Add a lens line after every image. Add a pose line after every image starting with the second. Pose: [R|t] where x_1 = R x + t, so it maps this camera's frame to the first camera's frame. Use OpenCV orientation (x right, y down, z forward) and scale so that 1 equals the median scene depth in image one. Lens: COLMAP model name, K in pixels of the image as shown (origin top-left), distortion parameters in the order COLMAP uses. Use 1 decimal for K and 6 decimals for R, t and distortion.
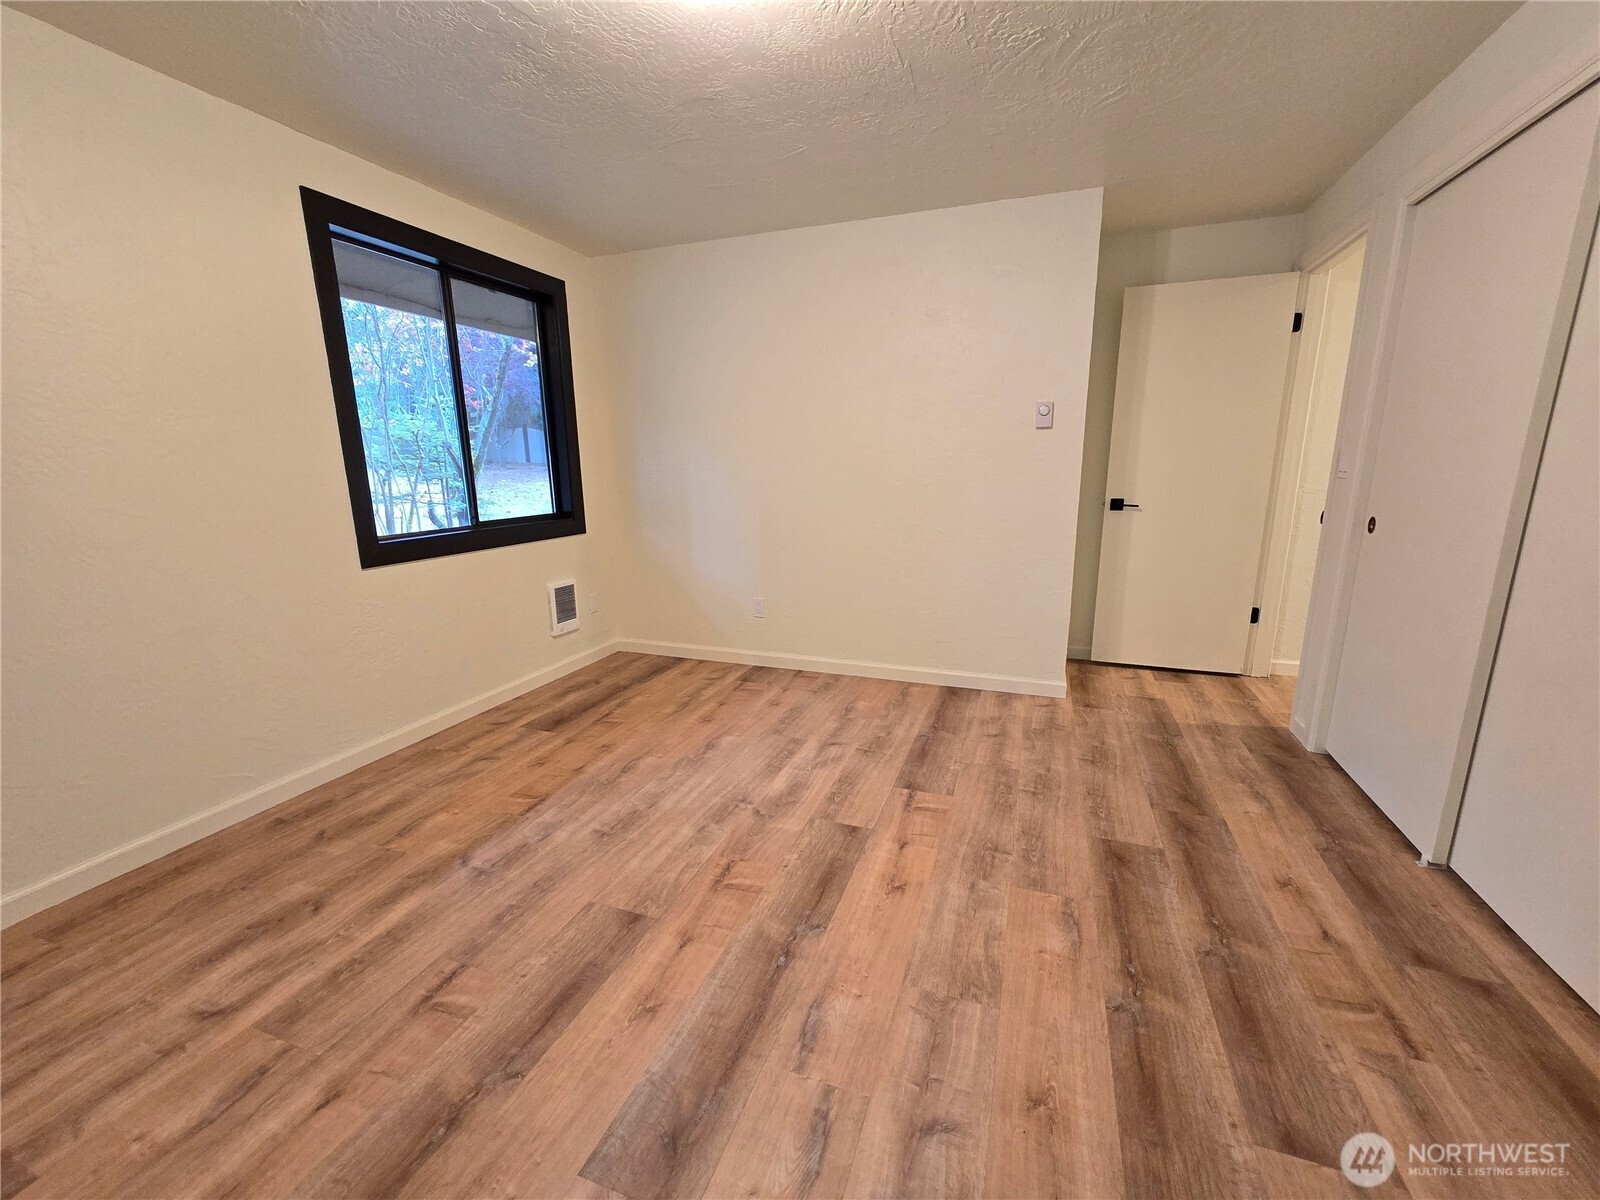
lens RADIAL K [[653.6, 0, 806.6], [0, 653.6, 606.6], [0, 0, 1]] dist [-0.002060, 0.000315]
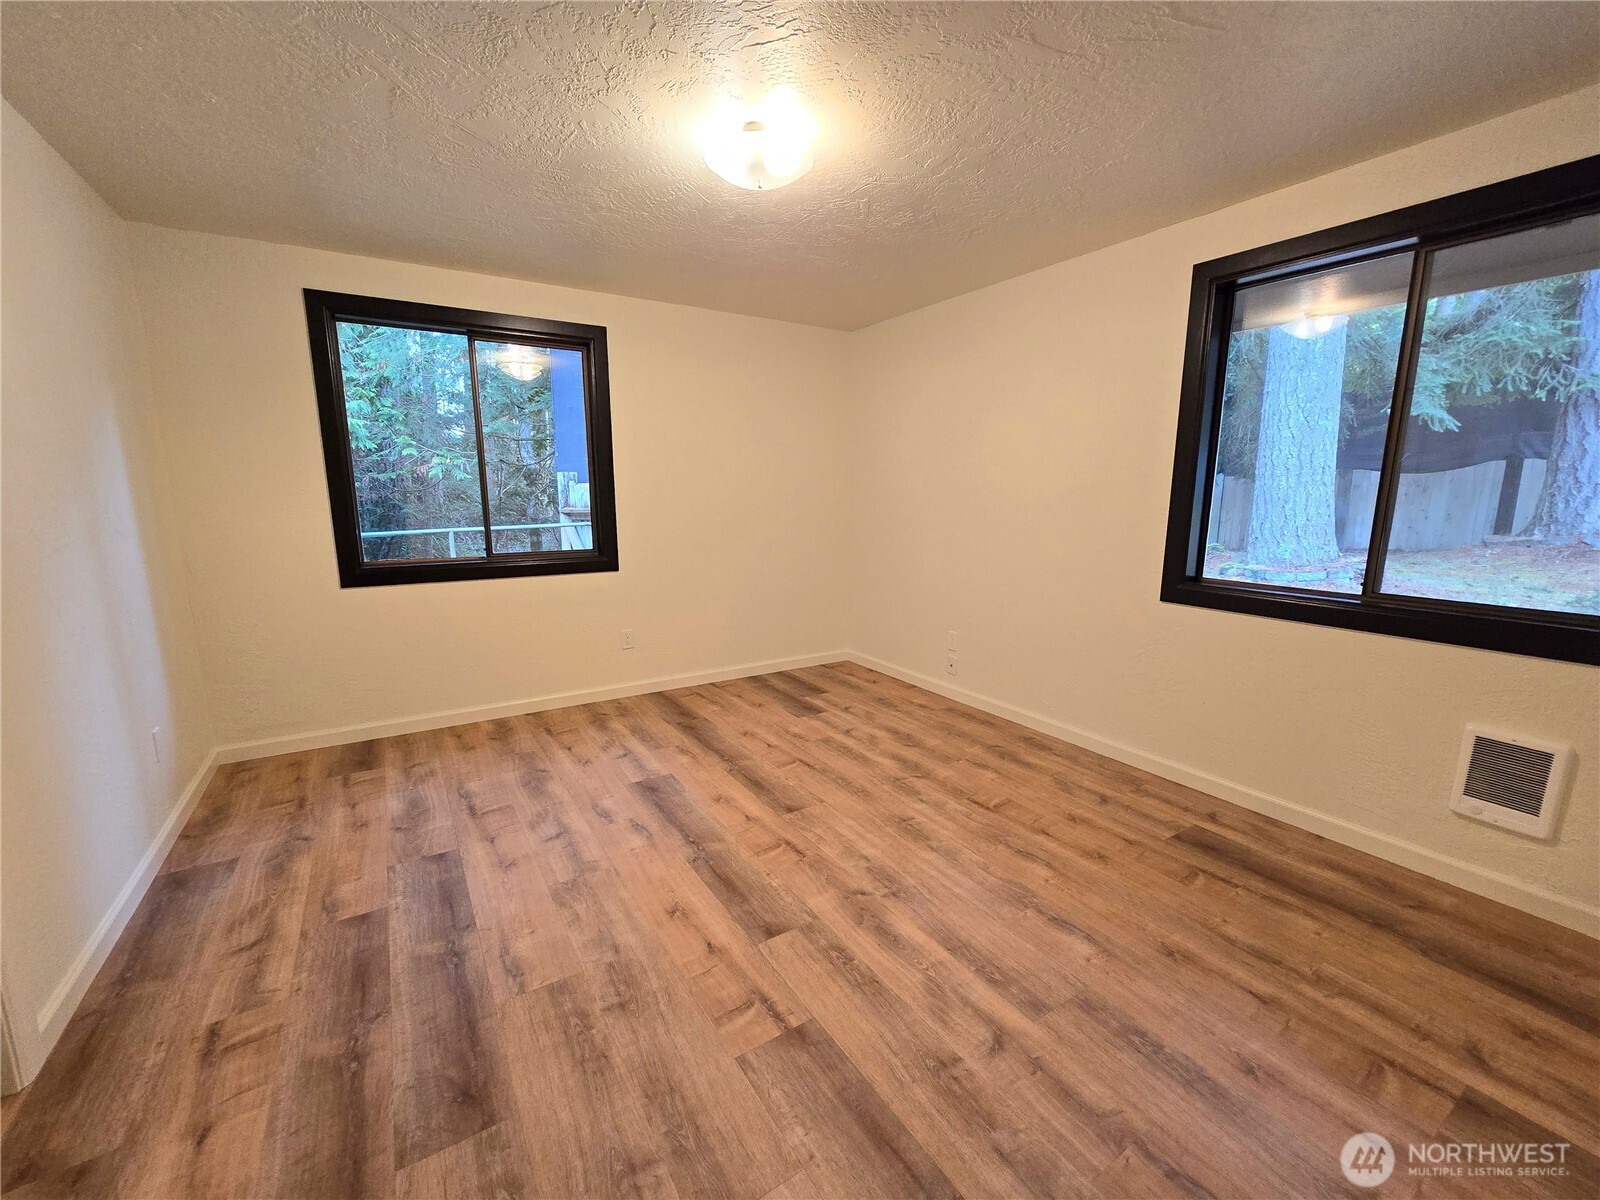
lens RADIAL K [[653.6, 0, 795.0], [0, 653.6, 602.3], [0, 0, 1]] dist [-0.002060, 0.000315]
pose [[-0.619927, 0.147752, -0.770623, 0.642943], [-0.163521, 0.936222, 0.311047, -0.346072], [0.767432, 0.318839, -0.556229, 1.326301]]
